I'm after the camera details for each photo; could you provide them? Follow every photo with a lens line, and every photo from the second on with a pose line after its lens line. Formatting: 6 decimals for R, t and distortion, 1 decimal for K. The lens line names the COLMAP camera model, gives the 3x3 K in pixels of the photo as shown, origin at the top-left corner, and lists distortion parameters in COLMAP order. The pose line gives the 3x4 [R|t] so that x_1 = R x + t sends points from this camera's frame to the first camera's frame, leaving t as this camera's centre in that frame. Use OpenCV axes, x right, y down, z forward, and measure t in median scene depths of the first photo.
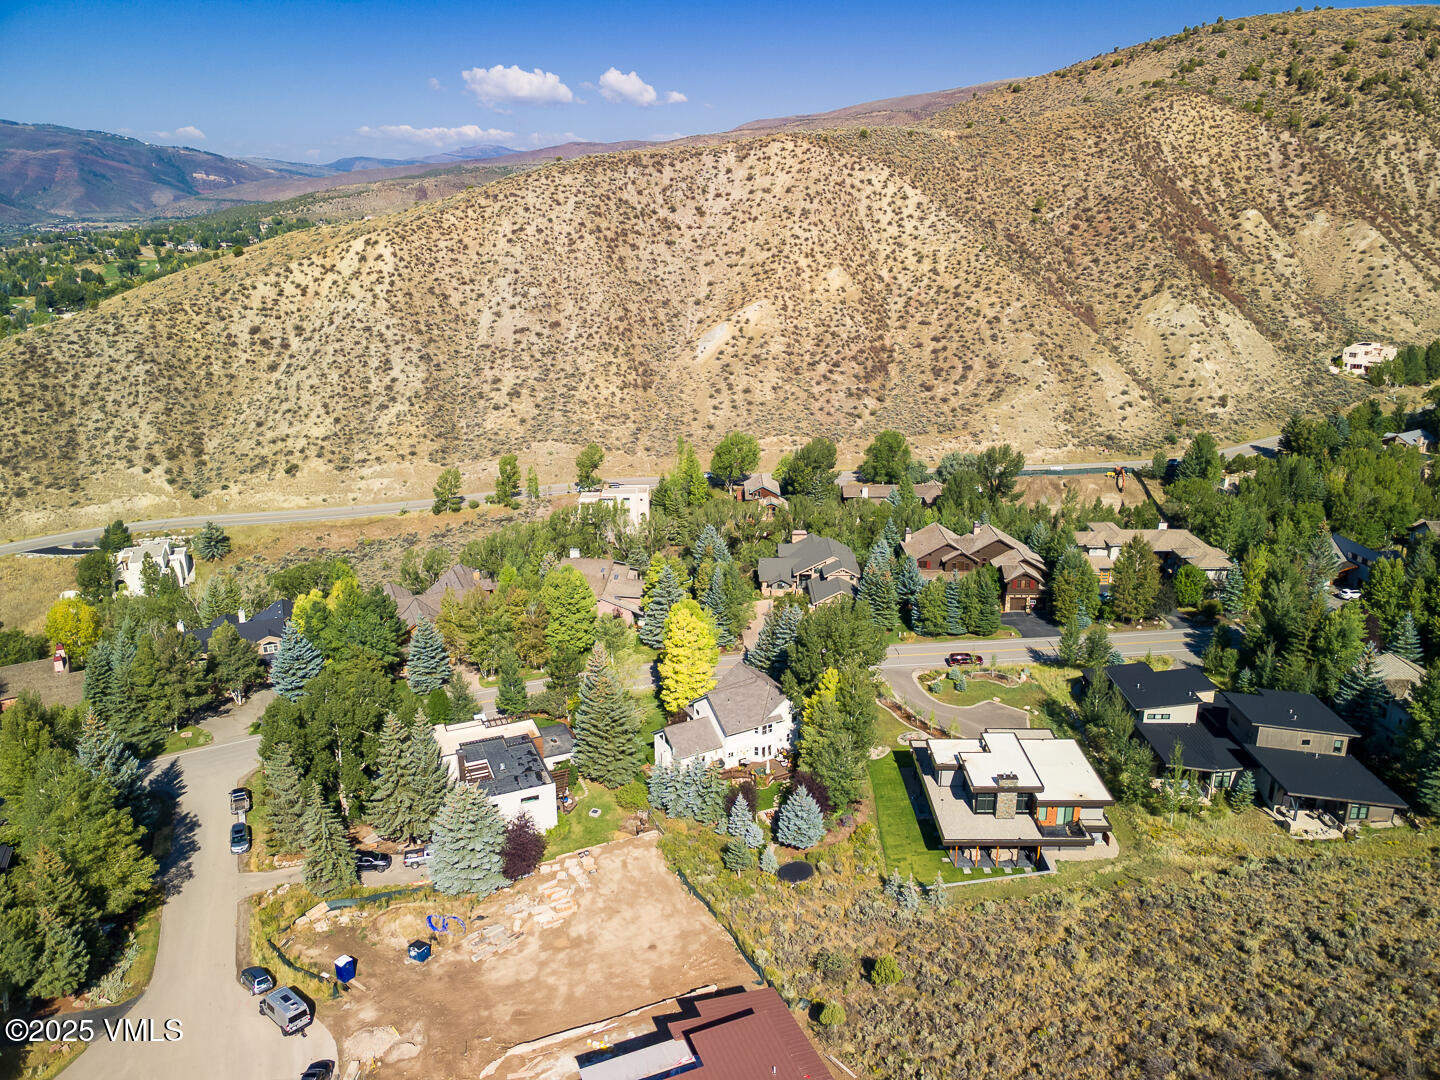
lens RADIAL K [[1053.9, 0, 708.6], [0, 1053.9, 545.0], [0, 0, 1]] dist [0.011450, 0.051660]
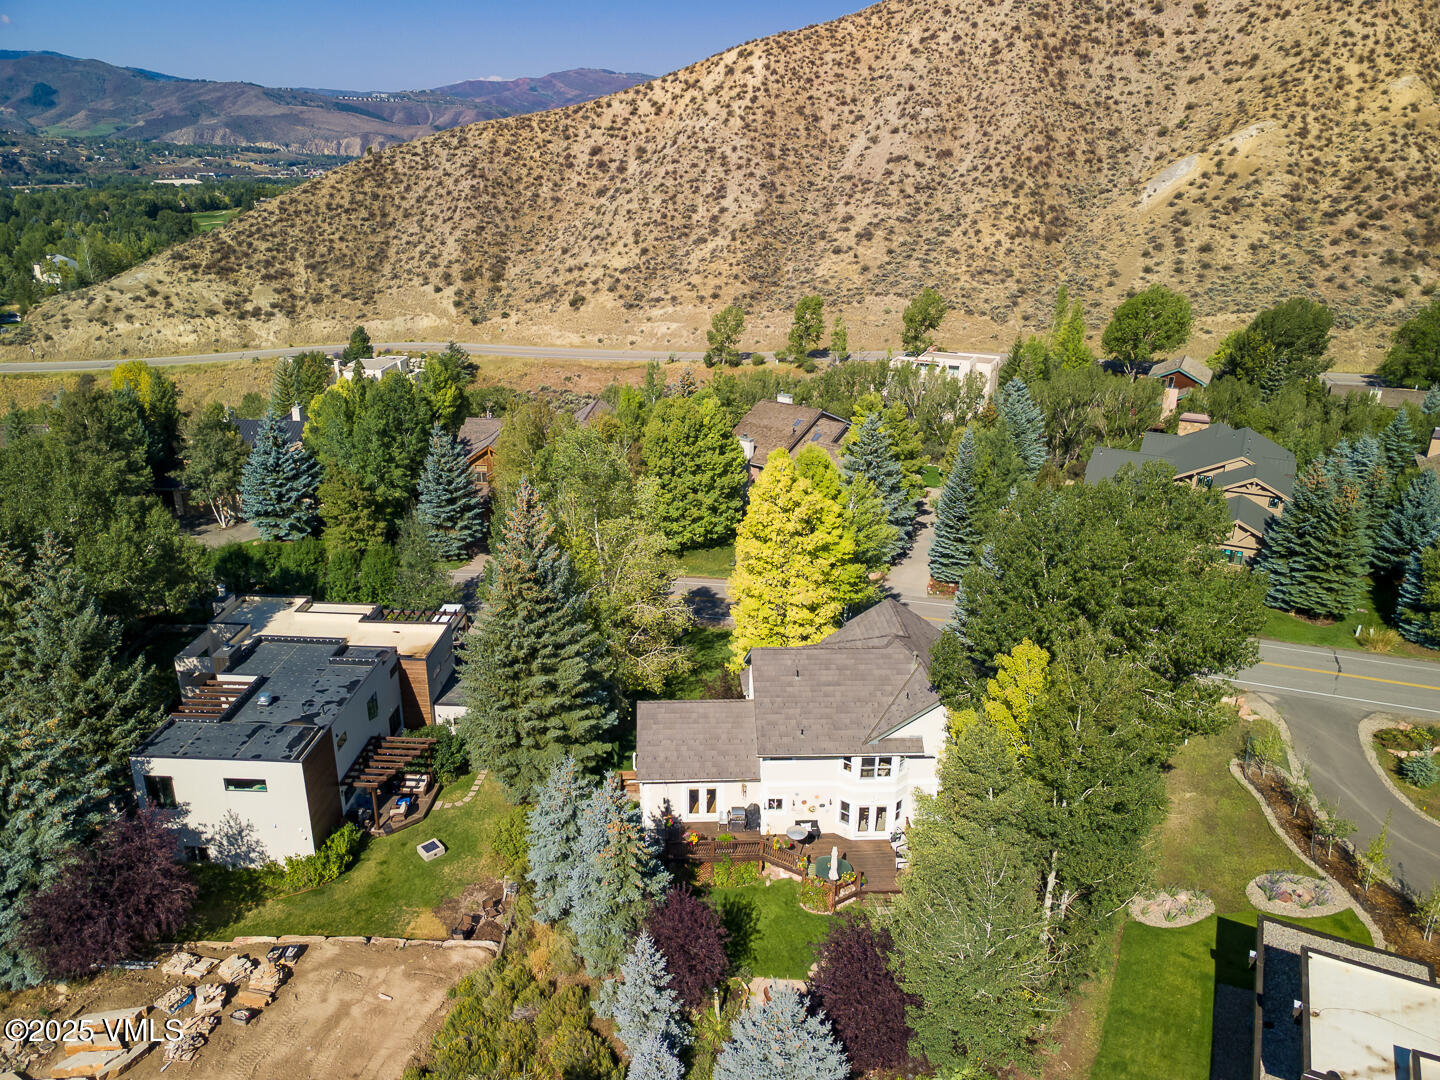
lens RADIAL K [[1053.9, 0, 710.6], [0, 1053.9, 531.1], [0, 0, 1]] dist [0.011450, 0.051660]
pose [[0.894039, 0.166014, -0.416093, 0.061729], [-0.151624, 0.986120, 0.067657, 0.028672], [0.421550, 0.002602, 0.906802, 0.250631]]
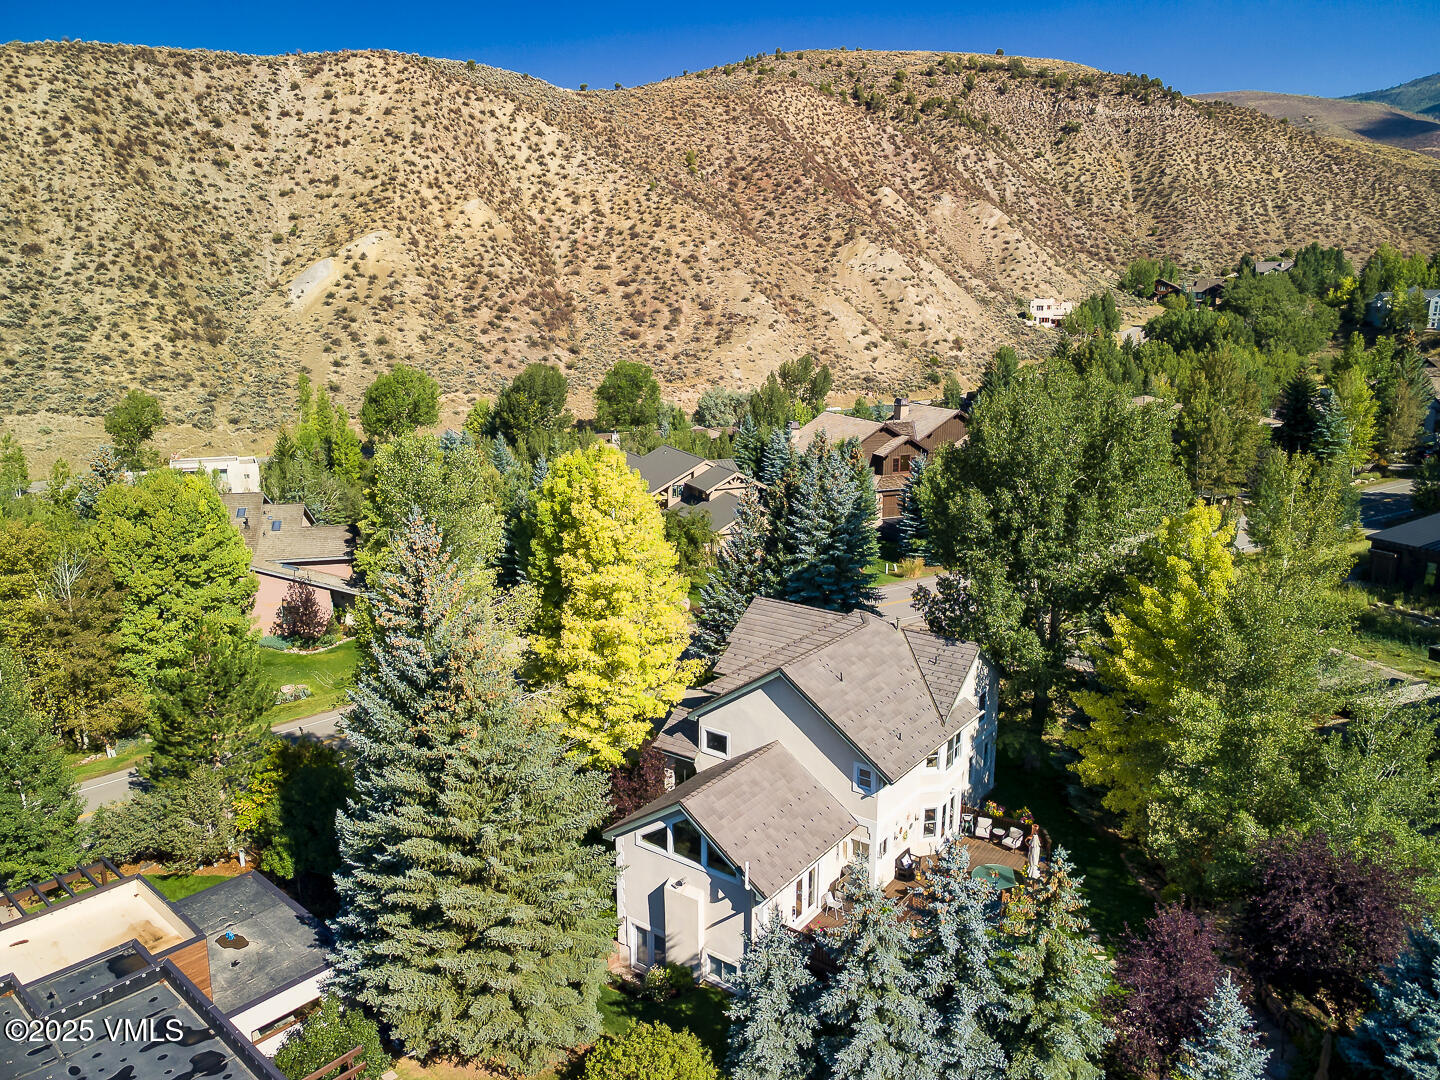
lens RADIAL K [[1053.9, 0, 713.8], [0, 1053.9, 534.6], [0, 0, 1]] dist [0.011450, 0.051660]
pose [[0.905681, -0.086631, 0.415015, -0.059285], [0.128191, 0.989037, -0.073295, 0.050427], [-0.404115, 0.119583, 0.906858, 0.295024]]
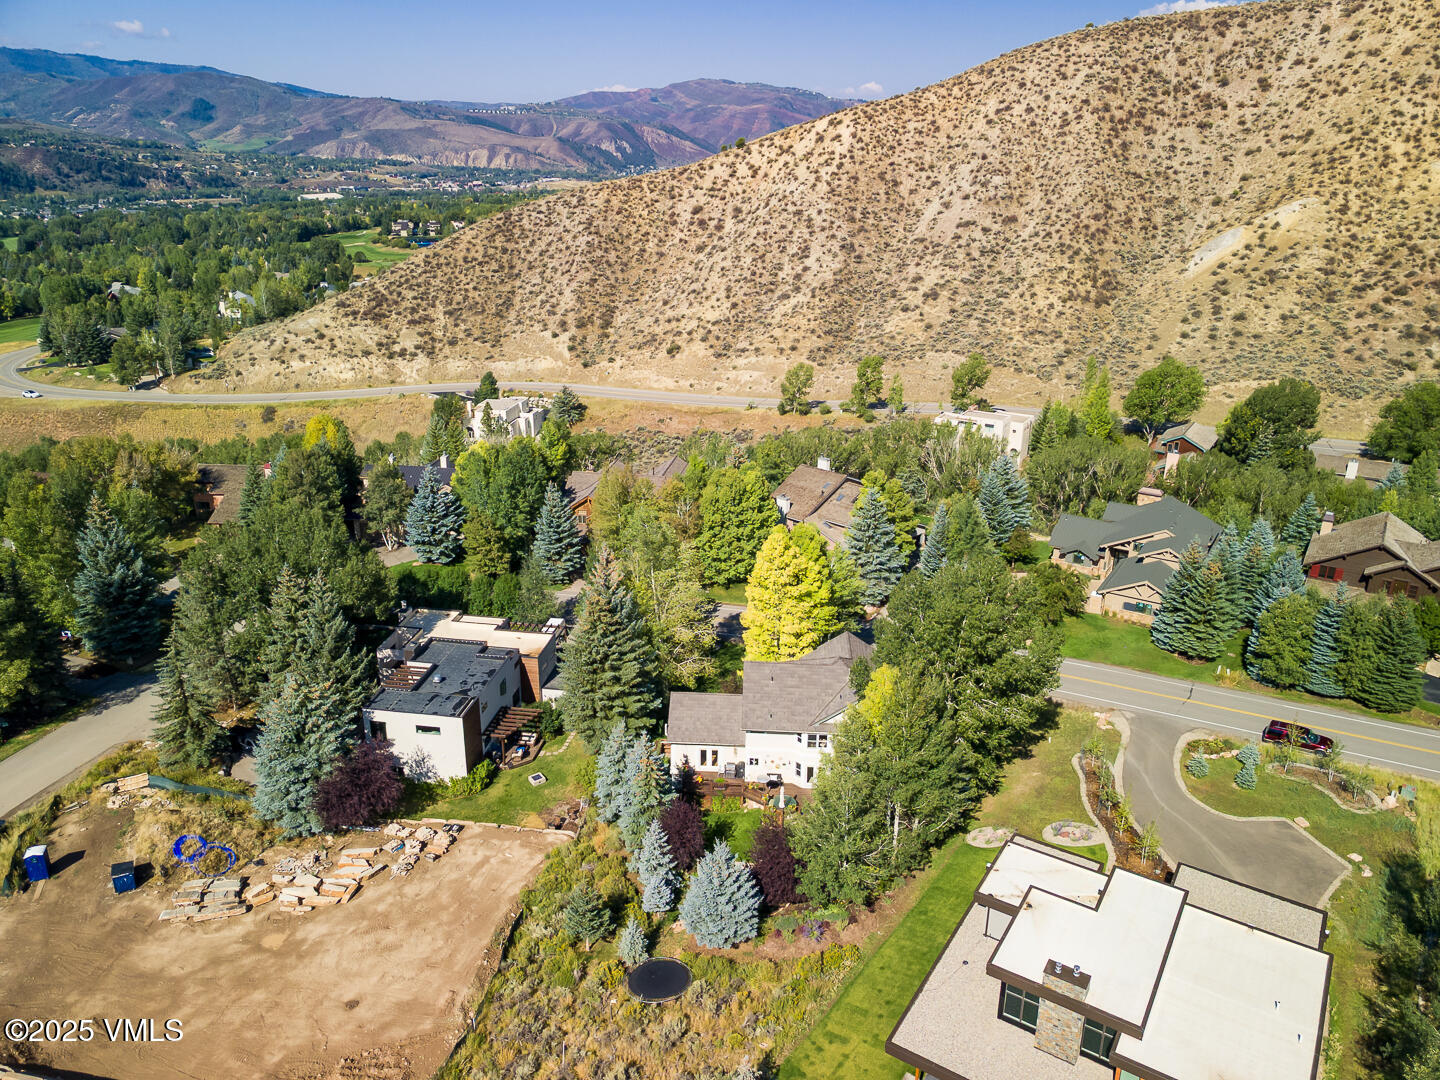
lens RADIAL K [[1053.9, 0, 710.6], [0, 1053.9, 534.7], [0, 0, 1]] dist [0.011450, 0.051660]
pose [[0.842291, 0.196835, -0.501799, 0.119092], [-0.180581, 0.980188, 0.081376, 0.006761], [0.507875, 0.022073, 0.861148, 0.175589]]
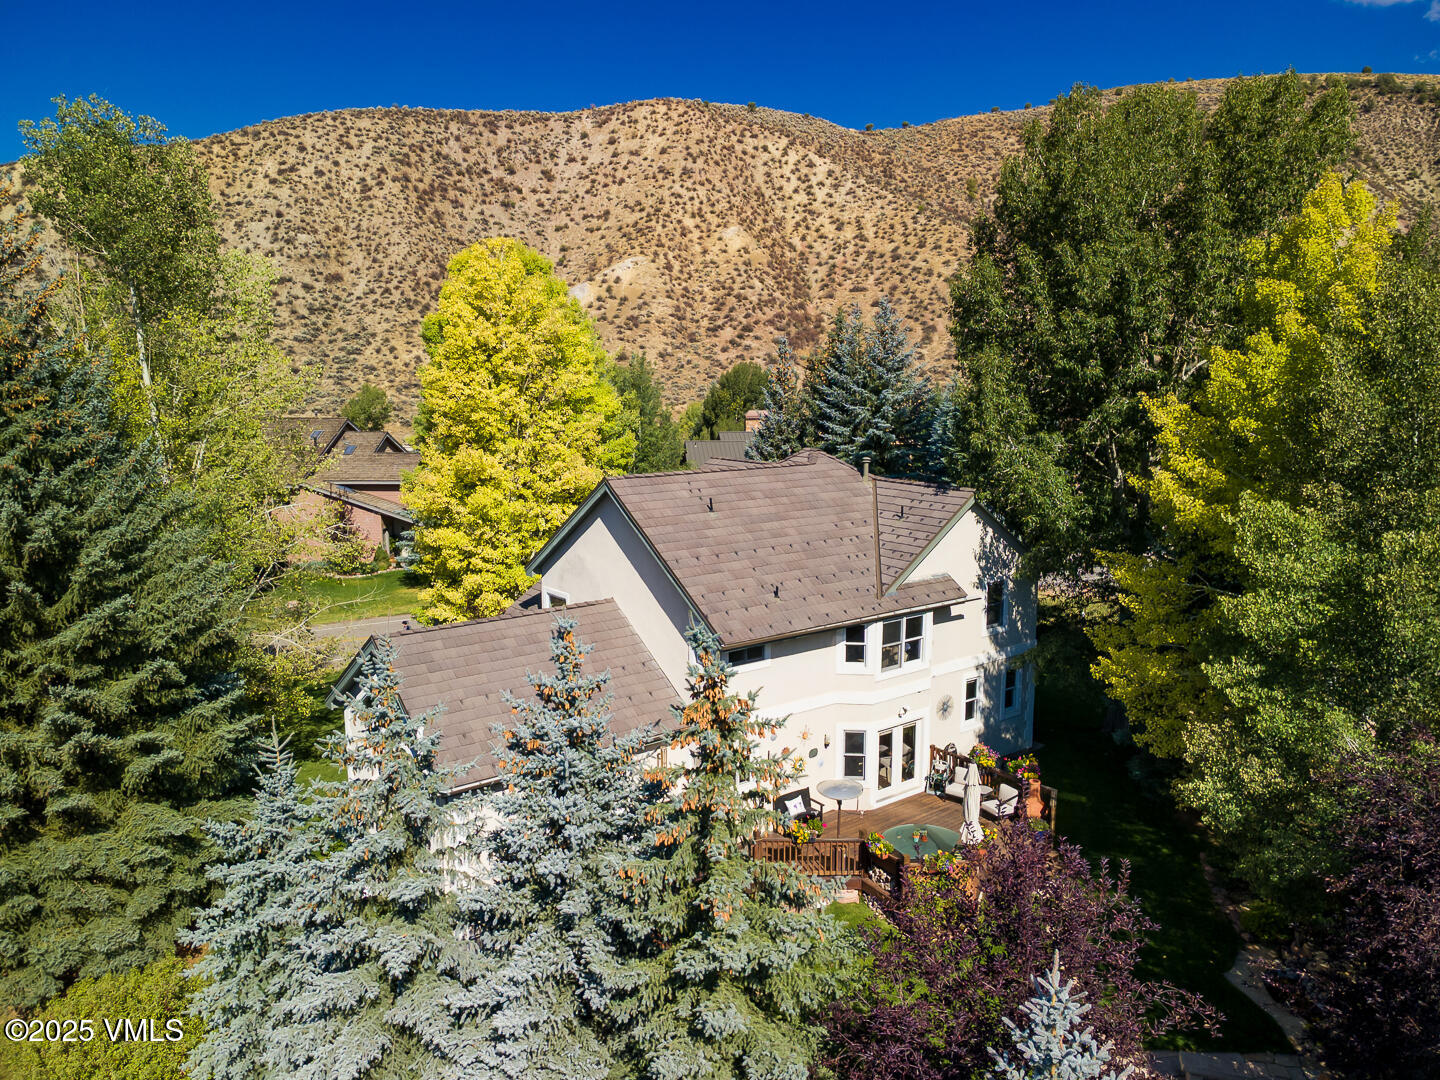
lens RADIAL K [[1053.9, 0, 713.2], [0, 1053.9, 532.9], [0, 0, 1]] dist [0.011450, 0.051660]
pose [[0.989620, -0.019570, 0.142372, -0.003990], [0.043453, 0.985060, -0.166639, 0.076550], [-0.136984, 0.171096, 0.975685, 0.327711]]
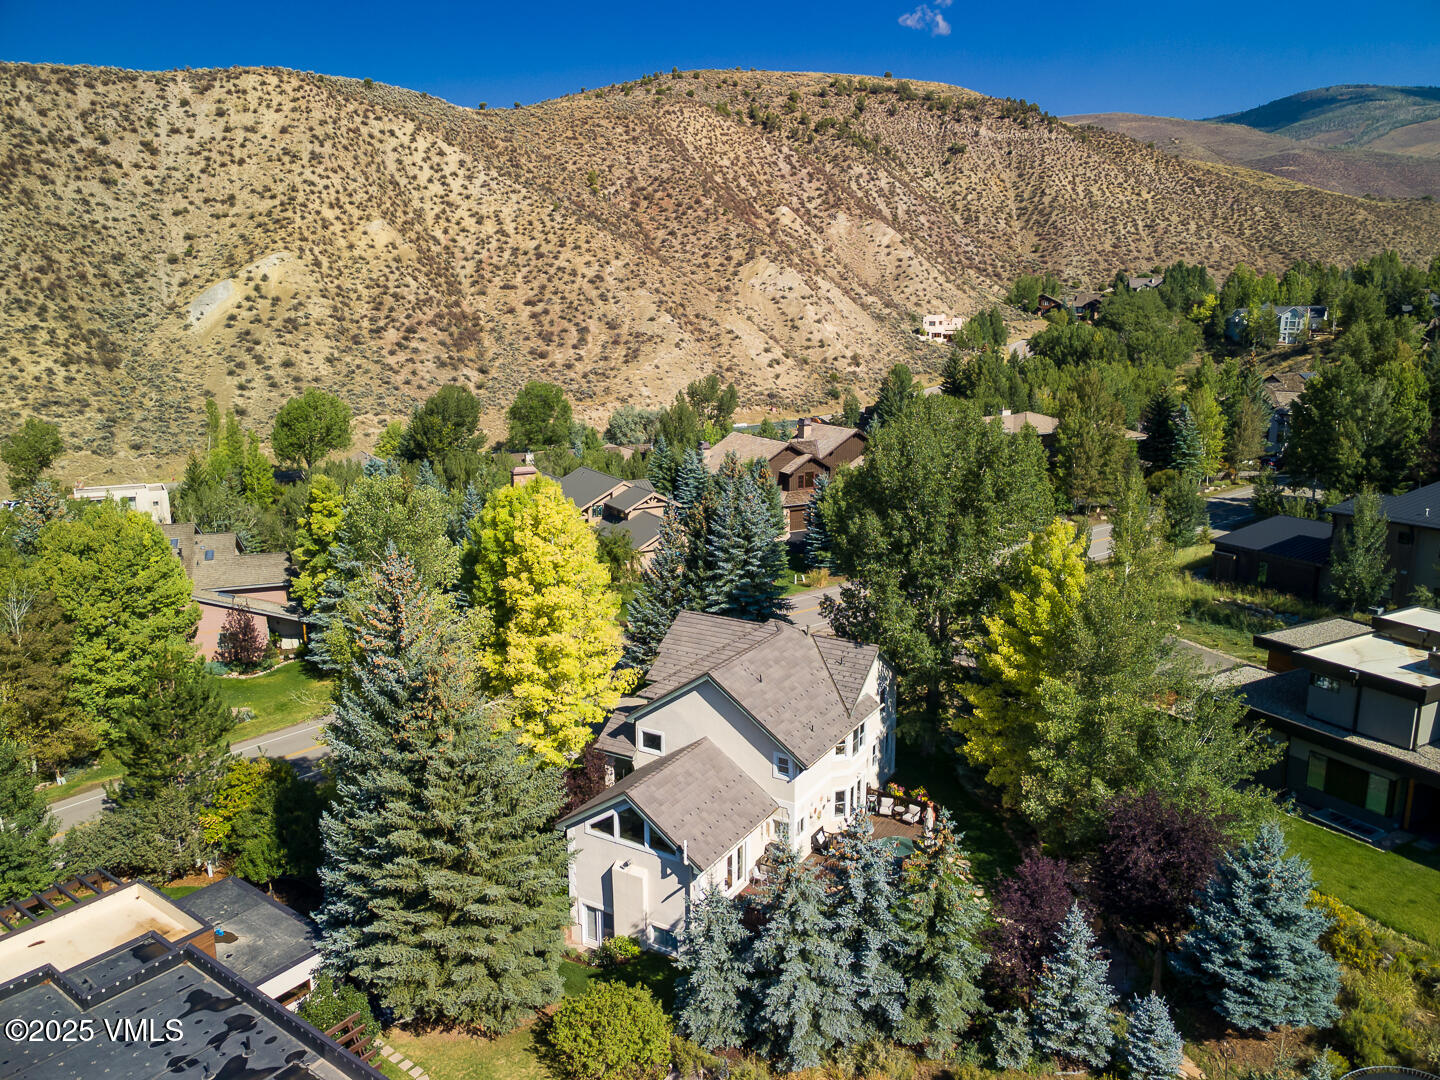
lens RADIAL K [[1053.9, 0, 714.3], [0, 1053.9, 535.7], [0, 0, 1]] dist [0.011450, 0.051660]
pose [[0.863086, -0.104459, 0.494136, -0.069708], [0.159069, 0.984807, -0.069653, 0.049679], [-0.479353, 0.138718, 0.866590, 0.280096]]
